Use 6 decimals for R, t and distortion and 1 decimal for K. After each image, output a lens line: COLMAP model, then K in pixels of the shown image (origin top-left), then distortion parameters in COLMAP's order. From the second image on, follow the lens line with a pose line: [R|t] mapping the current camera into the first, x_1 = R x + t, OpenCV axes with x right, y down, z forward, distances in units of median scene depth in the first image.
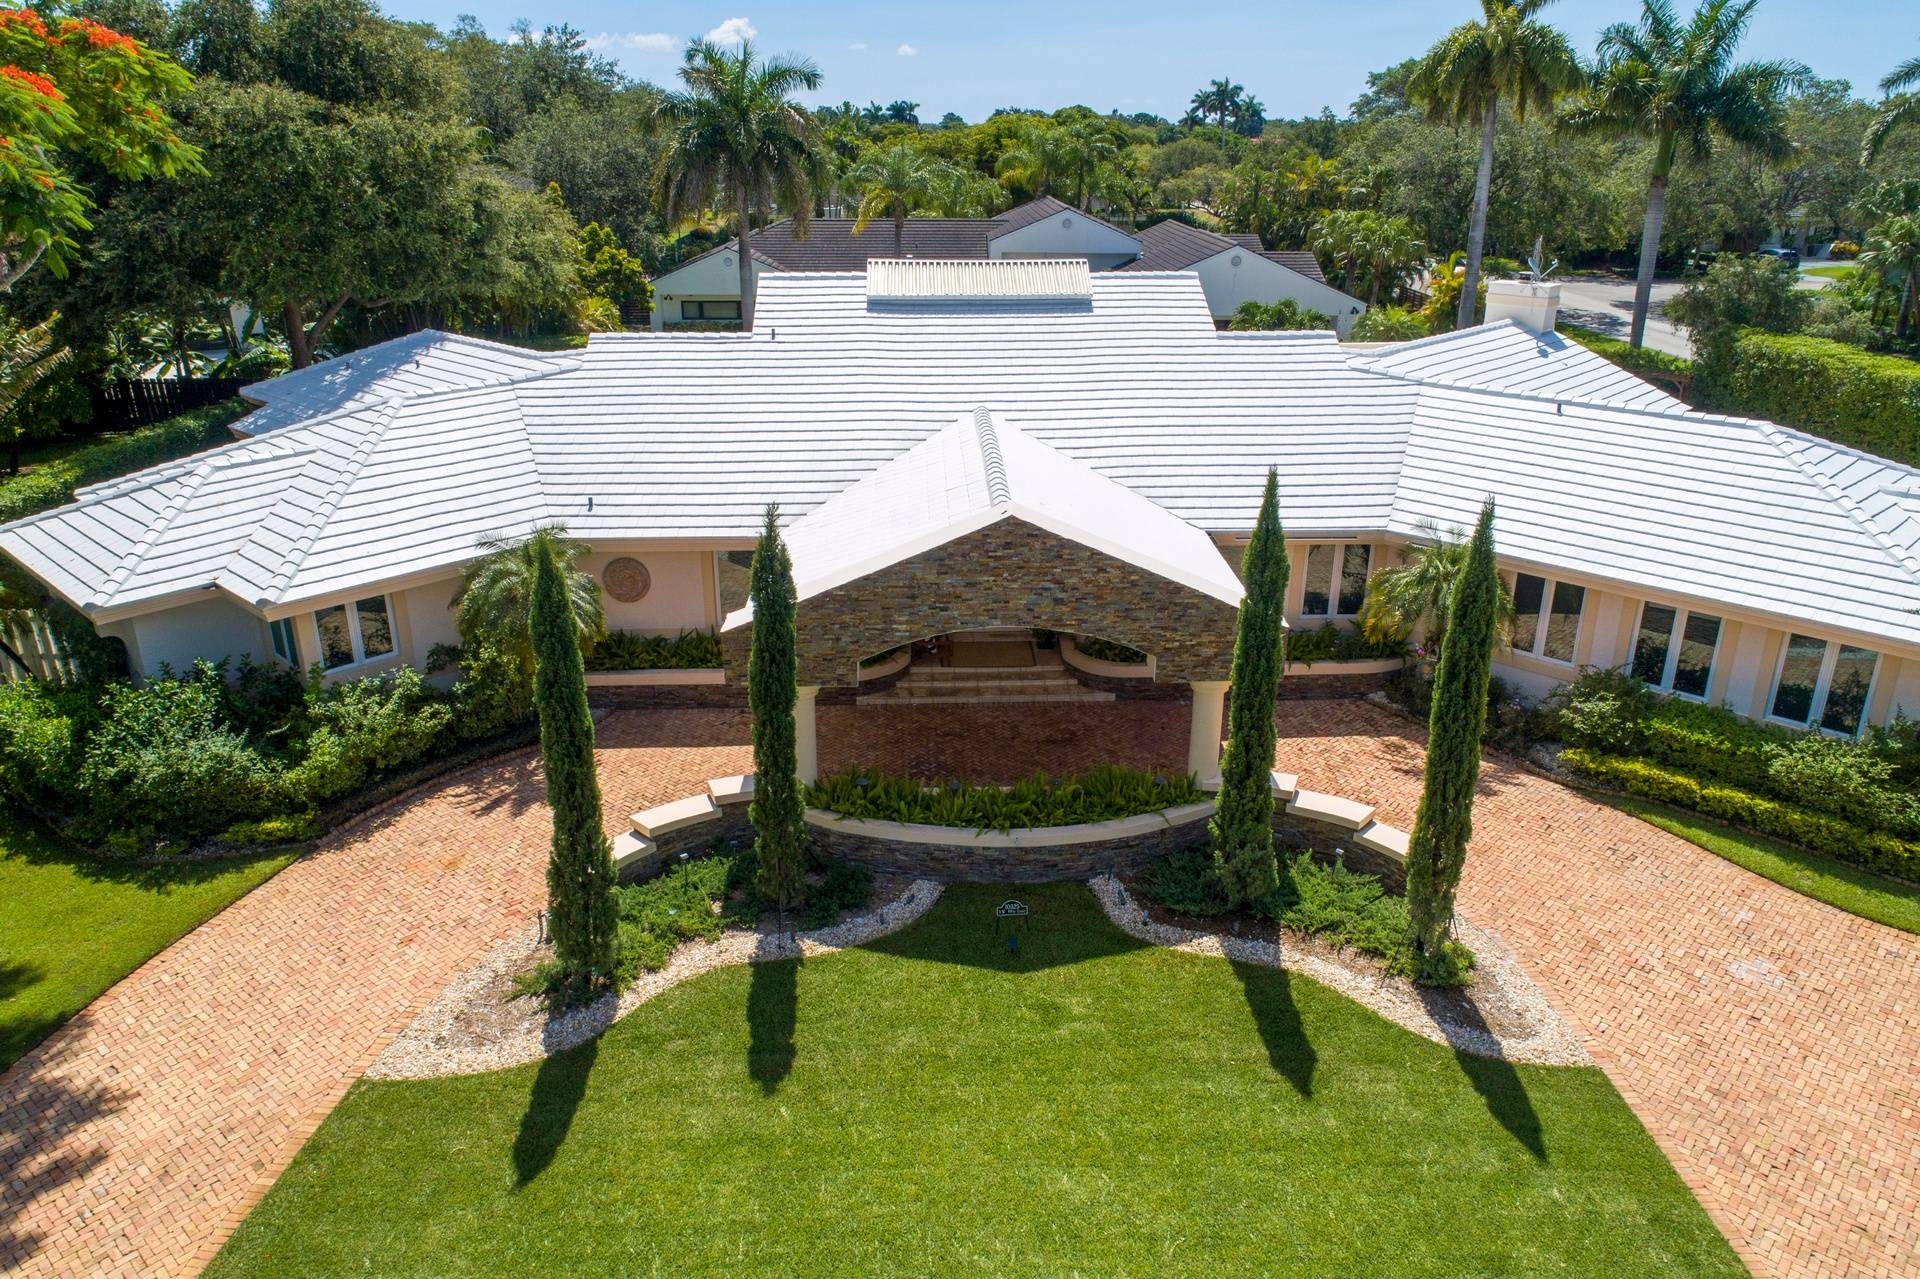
lens RADIAL K [[1311.7, 0, 960.0], [0, 1311.7, 639.5], [0, 0, 1]] dist [-0.002794, -0.000692]
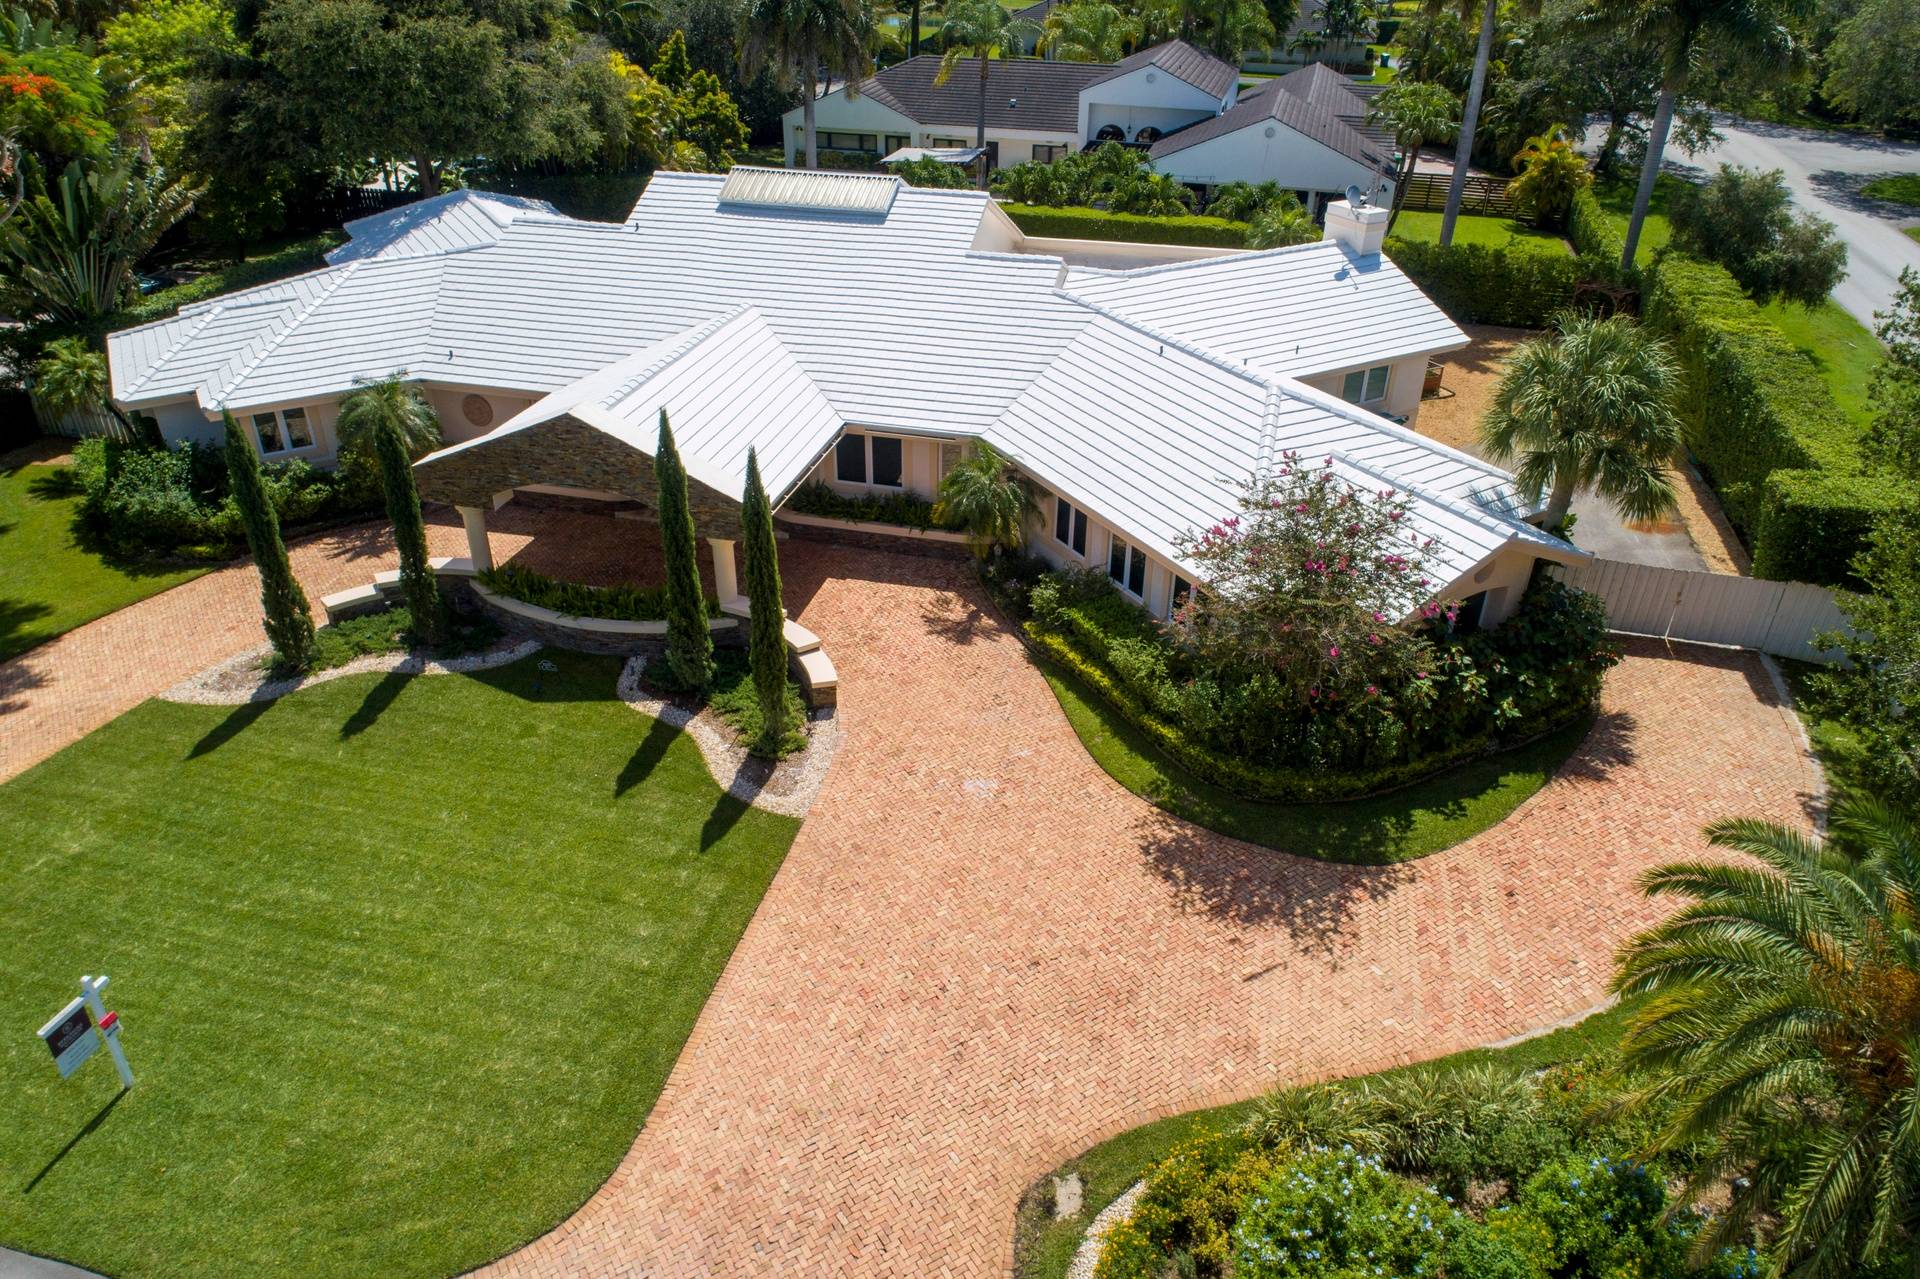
lens RADIAL K [[1263.5, 0, 960.0], [0, 1263.5, 639.5], [0, 0, 1]] dist [-0.004069, 0.000631]
pose [[0.960717, 0.151973, -0.232222, 0.722960], [-0.109744, 0.976576, 0.185083, -0.134589], [0.254910, -0.152327, 0.954891, -0.264806]]
